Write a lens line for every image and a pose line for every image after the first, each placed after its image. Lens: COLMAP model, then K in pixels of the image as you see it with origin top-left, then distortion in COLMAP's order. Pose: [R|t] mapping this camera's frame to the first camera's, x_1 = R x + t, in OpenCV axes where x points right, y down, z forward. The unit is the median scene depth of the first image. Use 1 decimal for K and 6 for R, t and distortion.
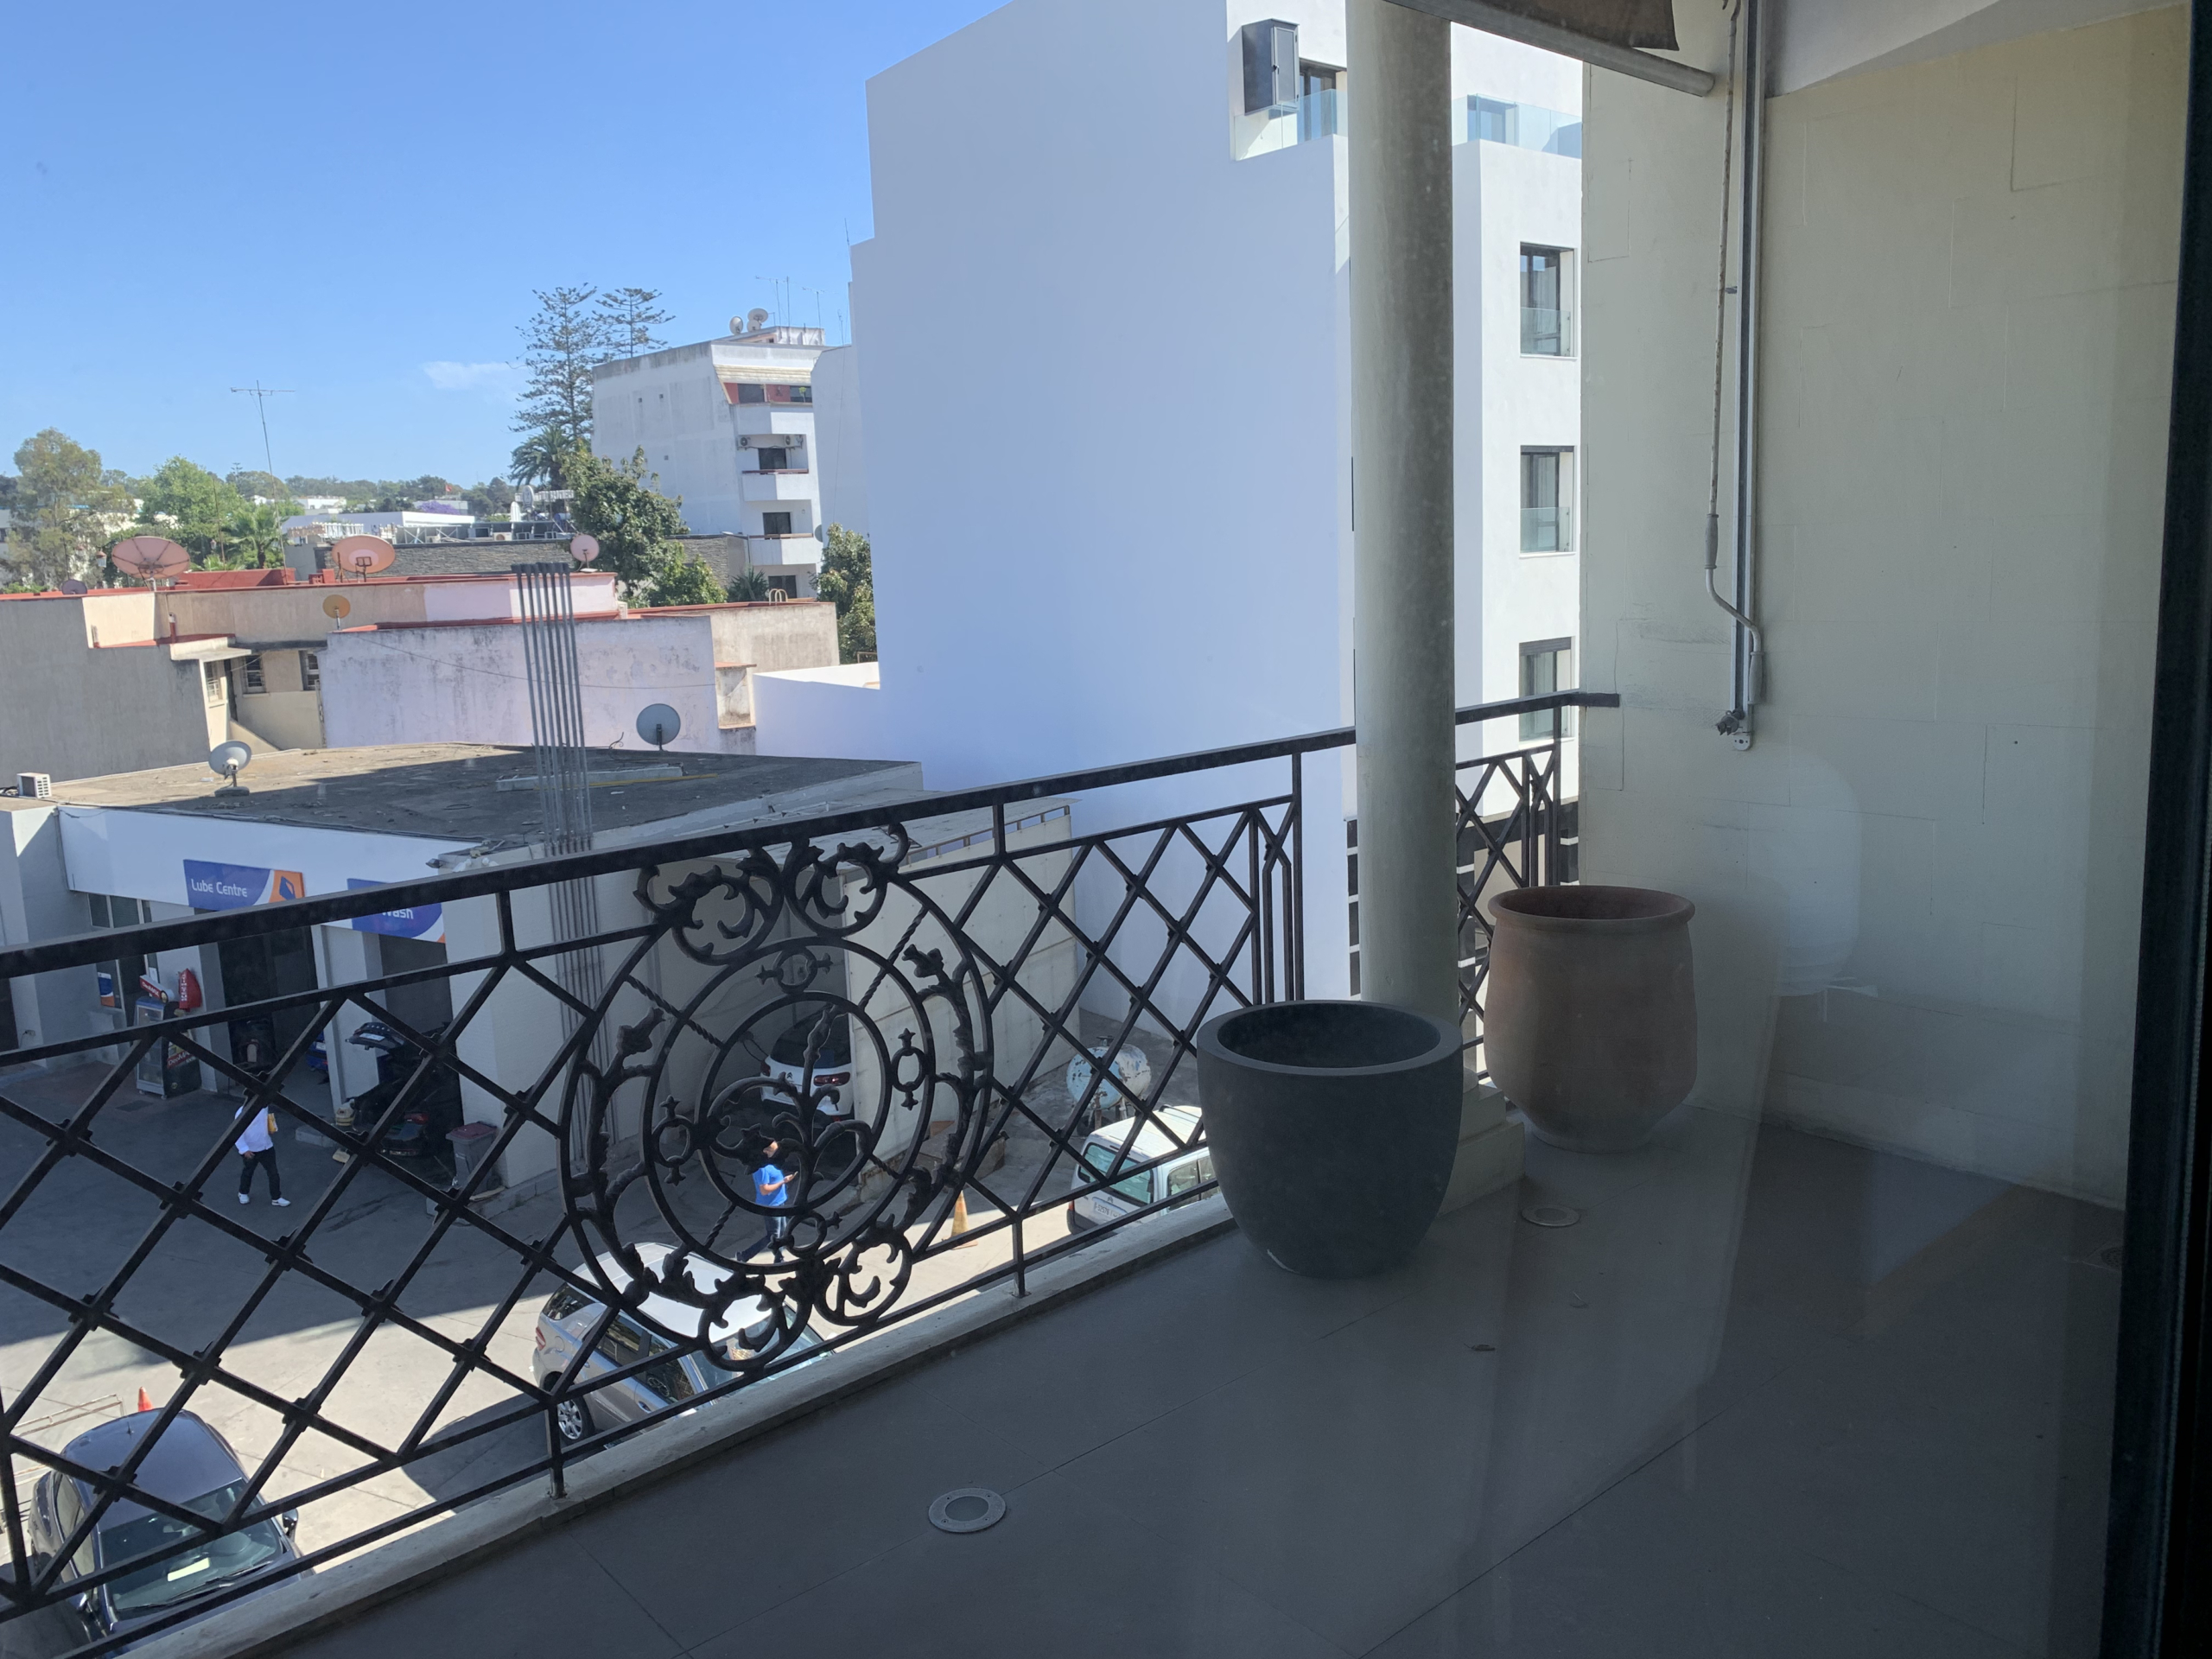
lens RADIAL K [[1662.2, 0, 1118.8], [0, 1662.2, 824.6], [0, 0, 1]] dist [0.011279, -0.002655]
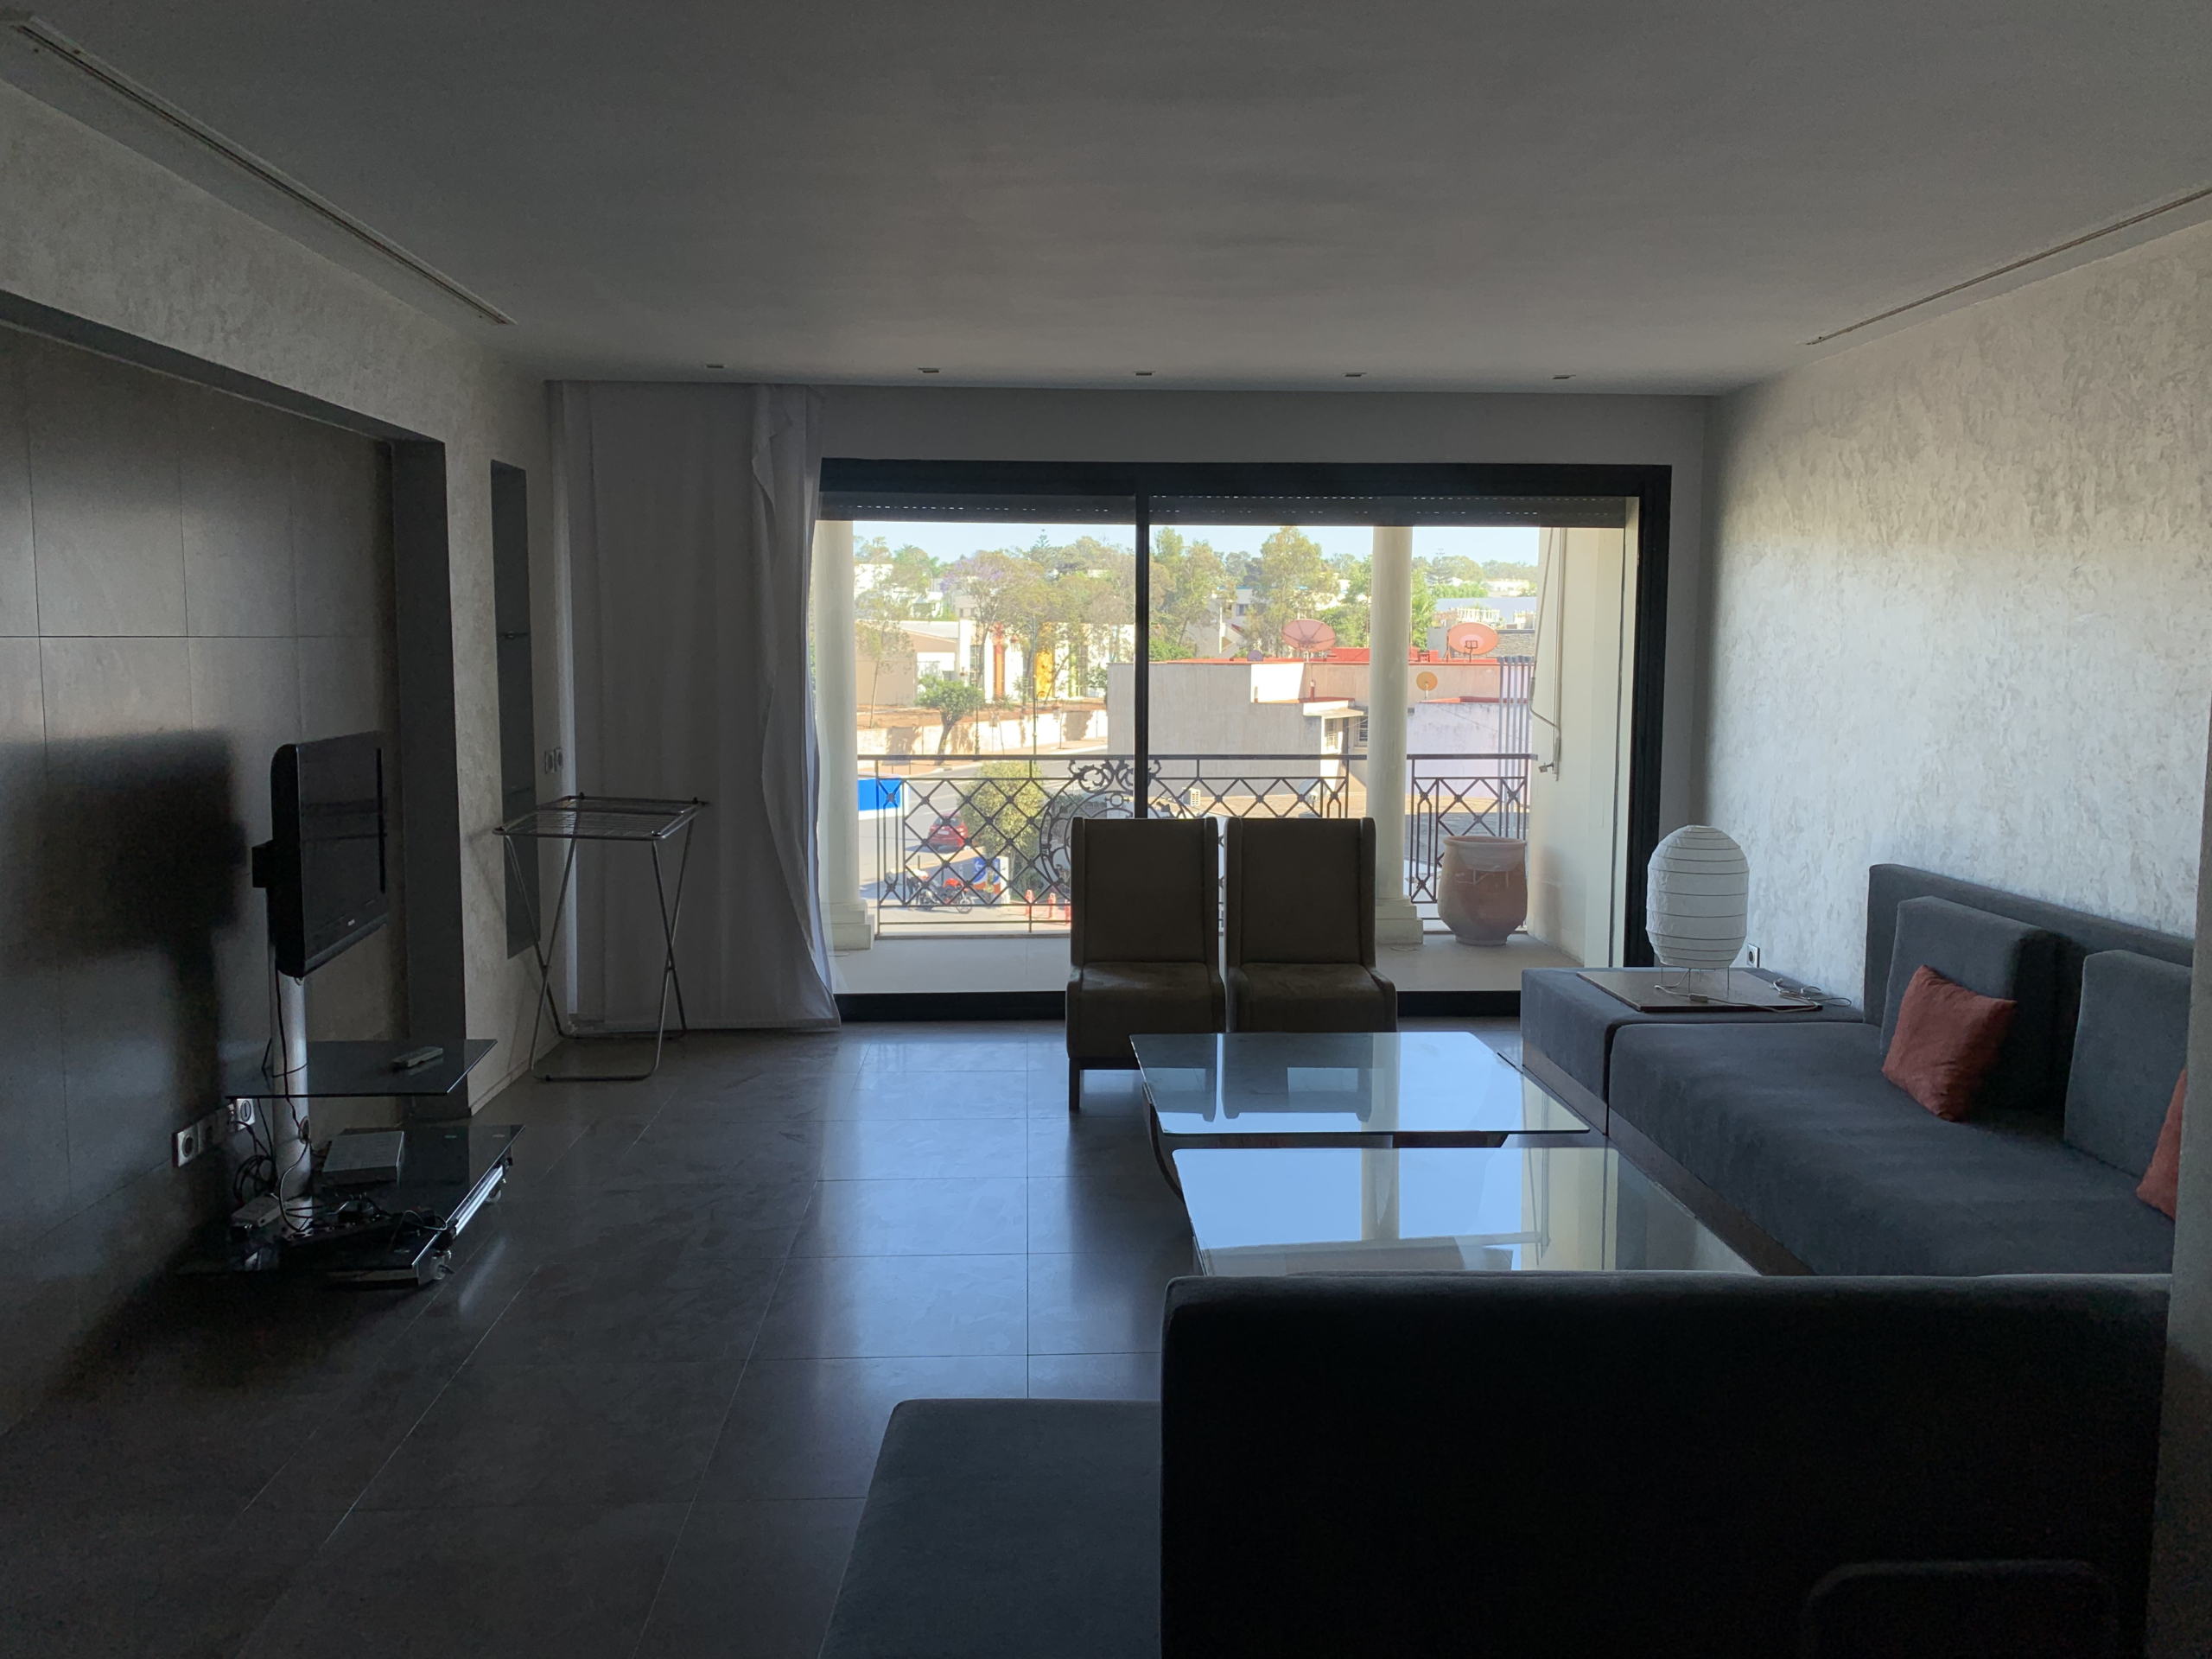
lens RADIAL K [[1662.2, 0, 1094.7], [0, 1662.2, 829.4], [0, 0, 1]] dist [0.011279, -0.002655]
pose [[0.776962, 0.110772, -0.619725, 0.108210], [-0.139830, 0.990174, 0.001679, 0.008681], [0.613822, 0.085351, 0.784817, -0.095511]]
